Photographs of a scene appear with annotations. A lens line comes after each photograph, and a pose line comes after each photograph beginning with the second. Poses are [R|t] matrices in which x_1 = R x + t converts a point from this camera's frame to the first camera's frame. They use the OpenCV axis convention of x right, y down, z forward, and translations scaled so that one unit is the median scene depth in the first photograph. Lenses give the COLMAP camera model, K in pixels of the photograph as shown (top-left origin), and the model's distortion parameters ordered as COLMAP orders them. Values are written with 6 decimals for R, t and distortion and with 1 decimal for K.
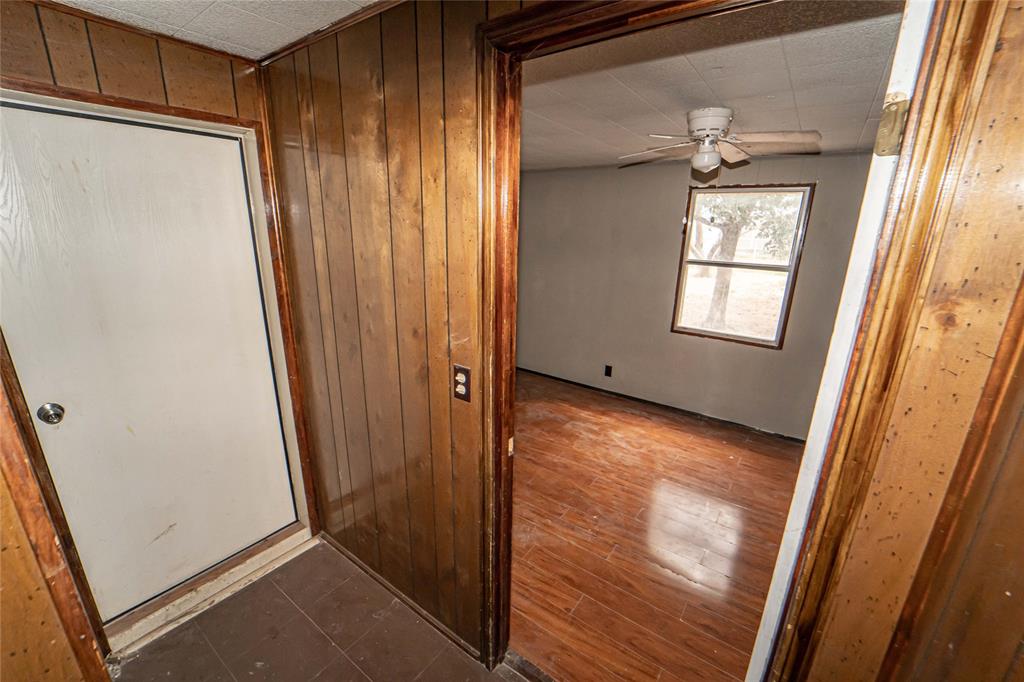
lens RADIAL K [[417.5, 0, 516.6], [0, 417.5, 345.9], [0, 0, 1]] dist [-0.018500, -0.000294]
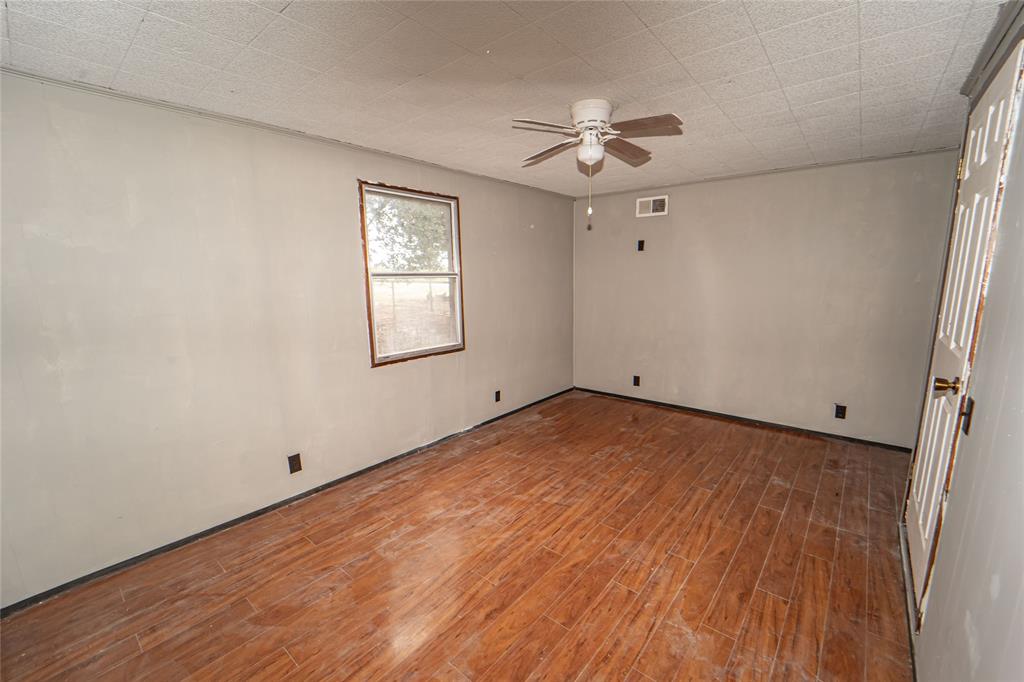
lens RADIAL K [[417.5, 0, 518.2], [0, 417.5, 345.6], [0, 0, 1]] dist [-0.018500, -0.000294]
pose [[0.063749, -0.191666, 0.979388, -0.403793], [0.280485, 0.945267, 0.166731, -0.140915], [-0.957739, 0.264074, 0.114020, 0.729791]]
